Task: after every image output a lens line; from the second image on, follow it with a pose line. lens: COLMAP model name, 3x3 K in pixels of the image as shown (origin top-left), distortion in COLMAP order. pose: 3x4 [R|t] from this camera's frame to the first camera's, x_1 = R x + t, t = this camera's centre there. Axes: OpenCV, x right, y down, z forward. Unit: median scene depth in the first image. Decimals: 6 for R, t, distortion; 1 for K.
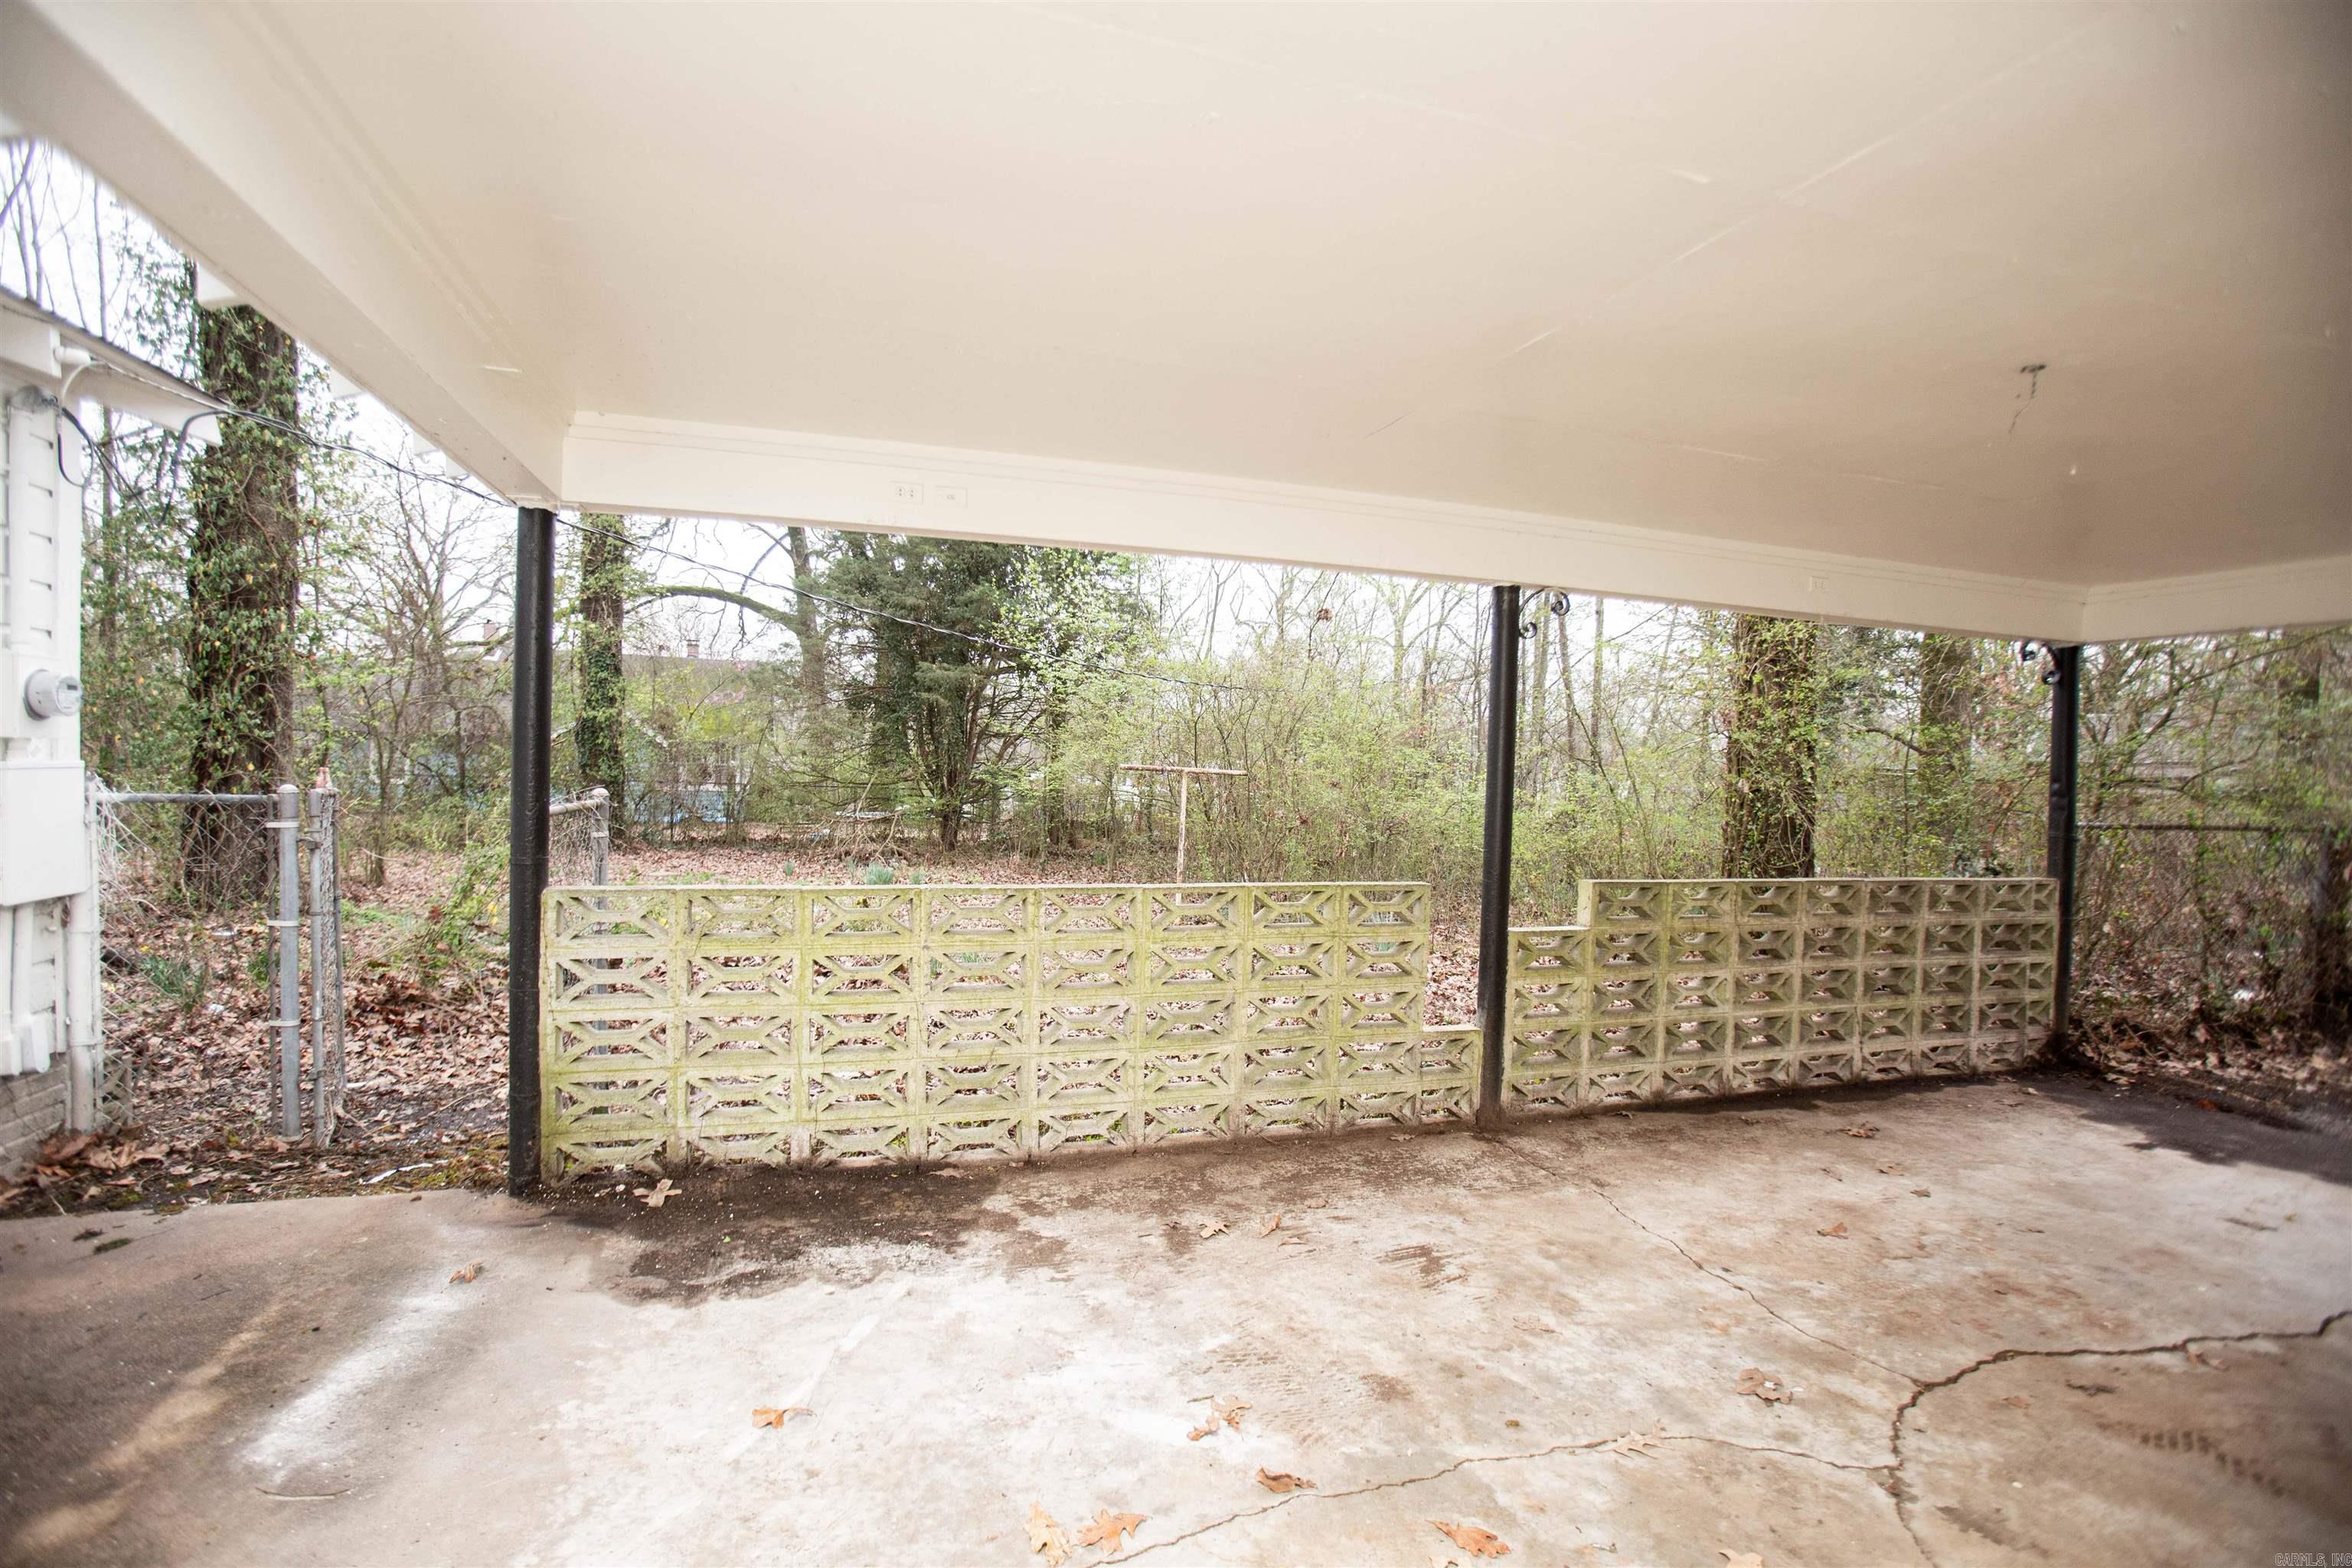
lens RADIAL K [[1098.6, 0, 1147.6], [0, 1098.6, 797.4], [0, 0, 1]] dist [-0.074197, 0.035747]
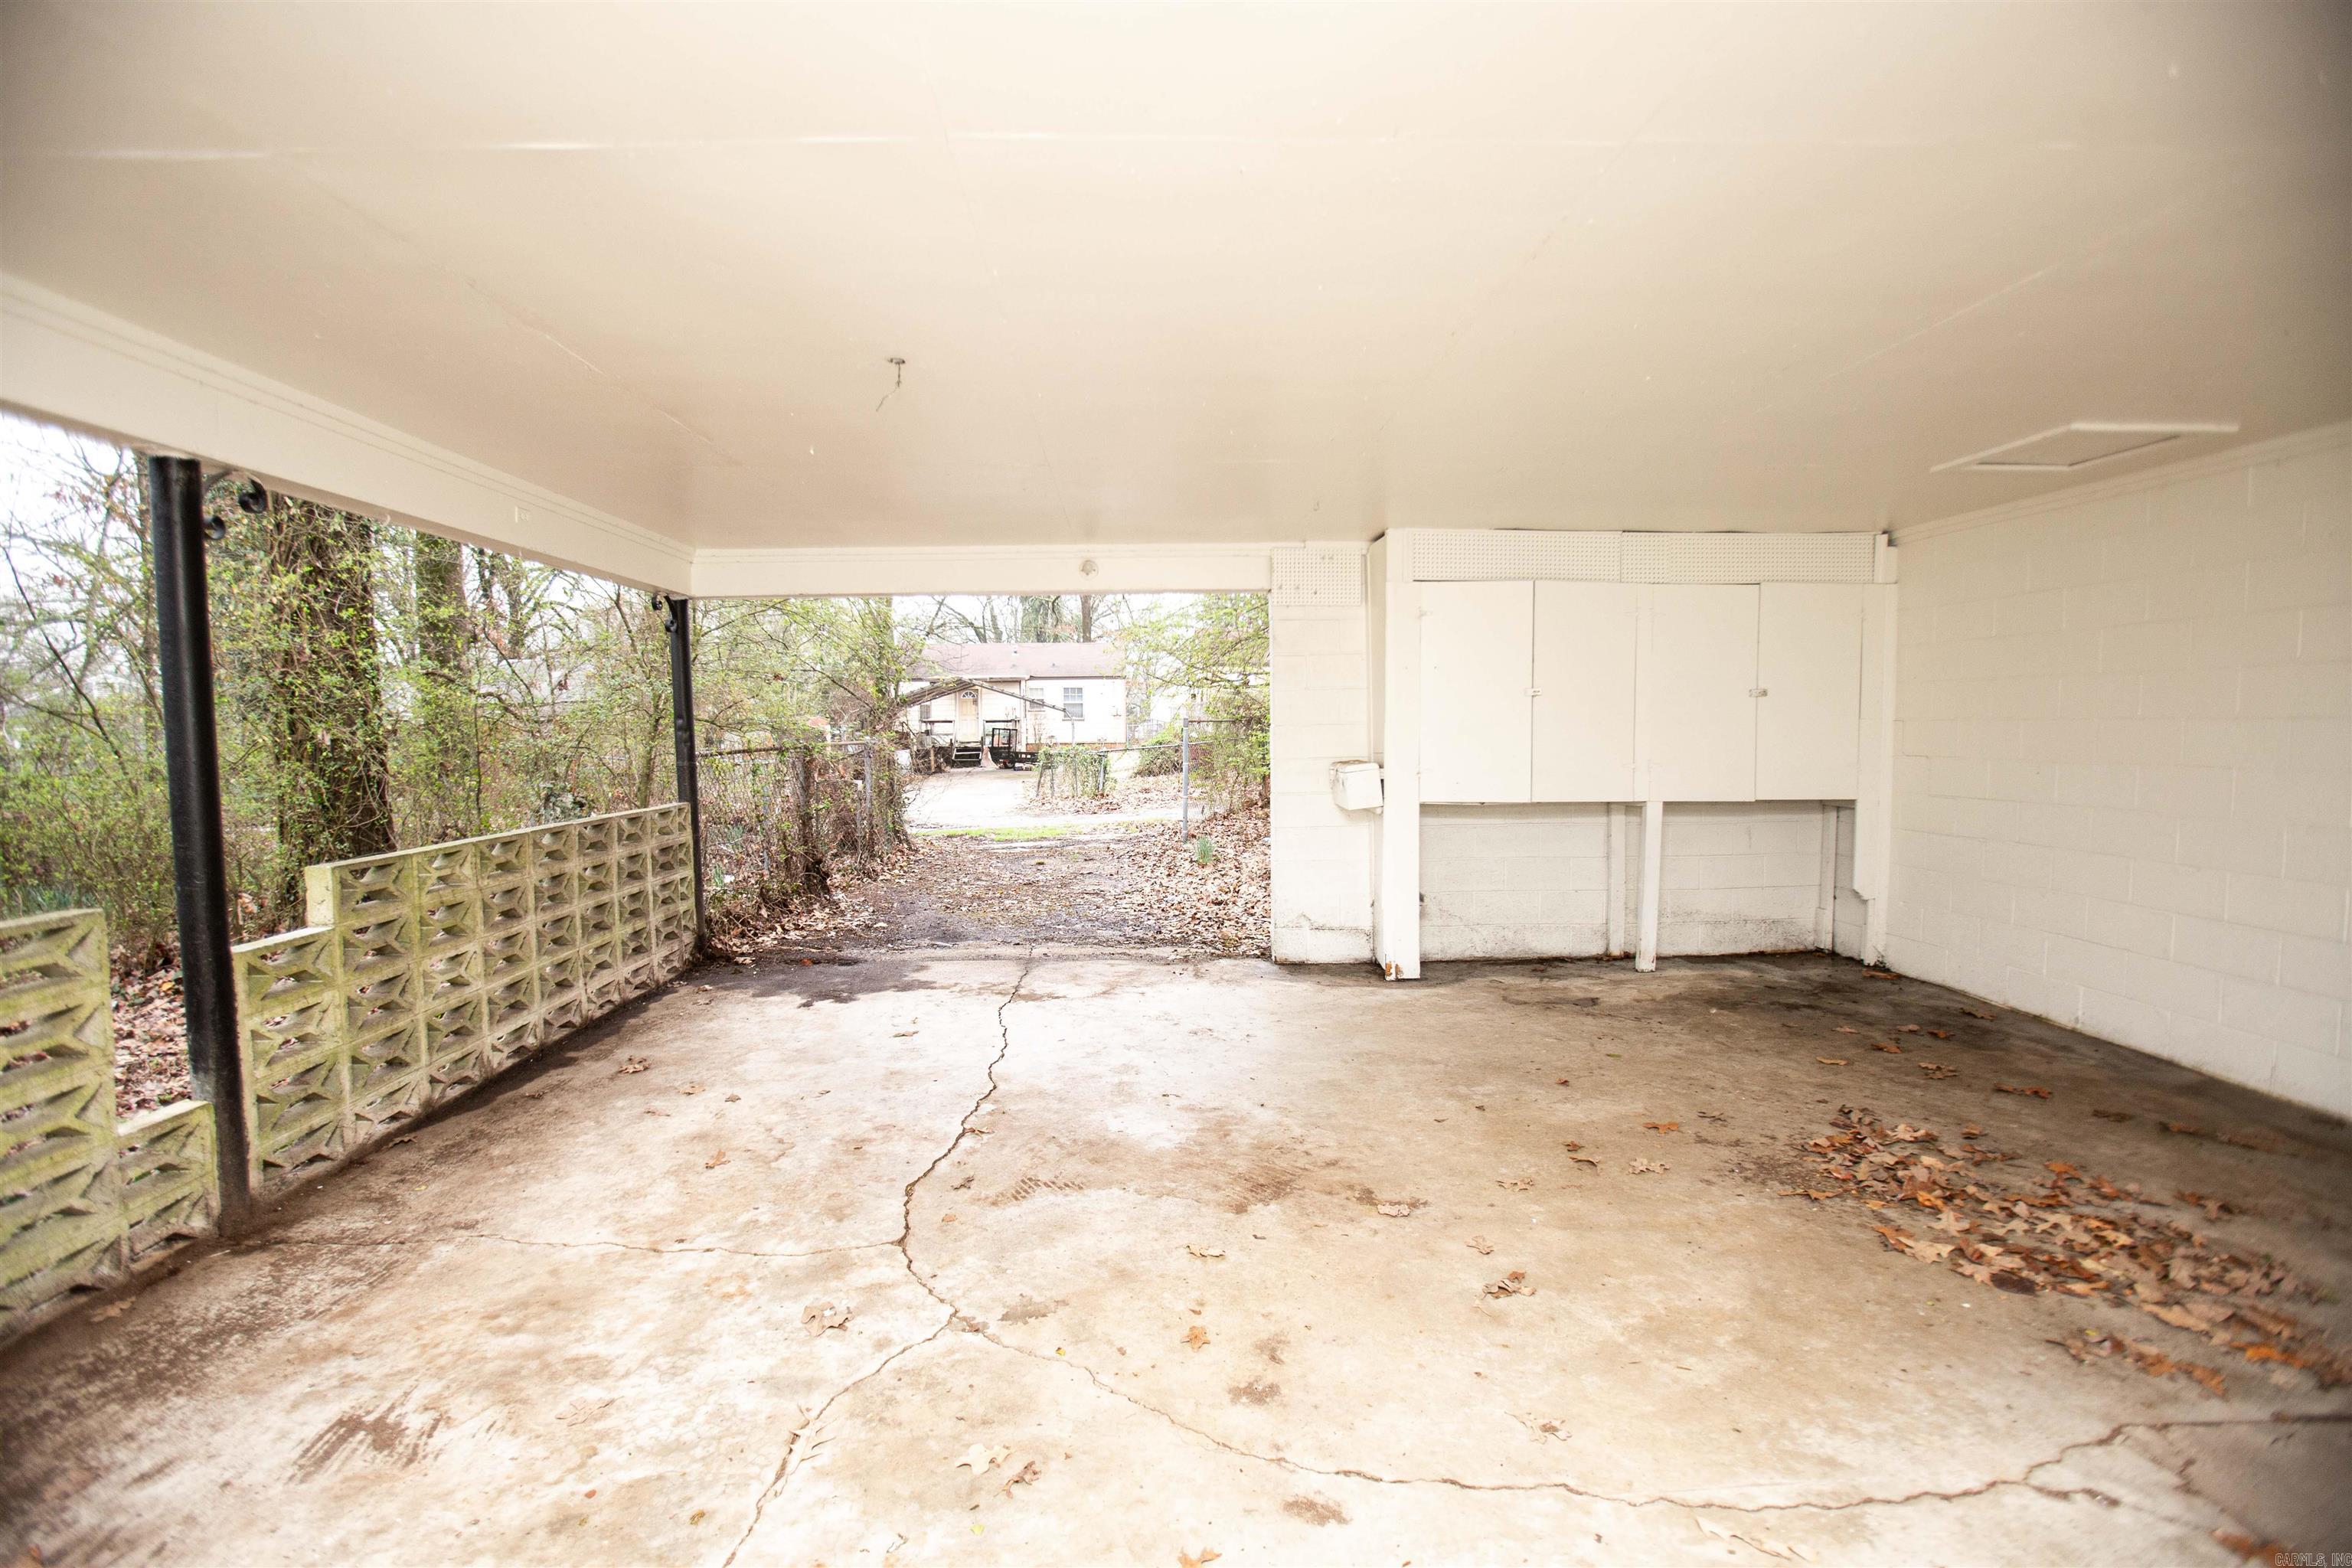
lens RADIAL K [[1098.6, 0, 1147.6], [0, 1098.6, 797.4], [0, 0, 1]] dist [-0.074197, 0.035747]
pose [[0.271321, -0.099049, 0.957379, -0.156688], [0.049359, 0.994814, 0.088933, -0.010357], [-0.961222, 0.023126, 0.274803, 0.232381]]
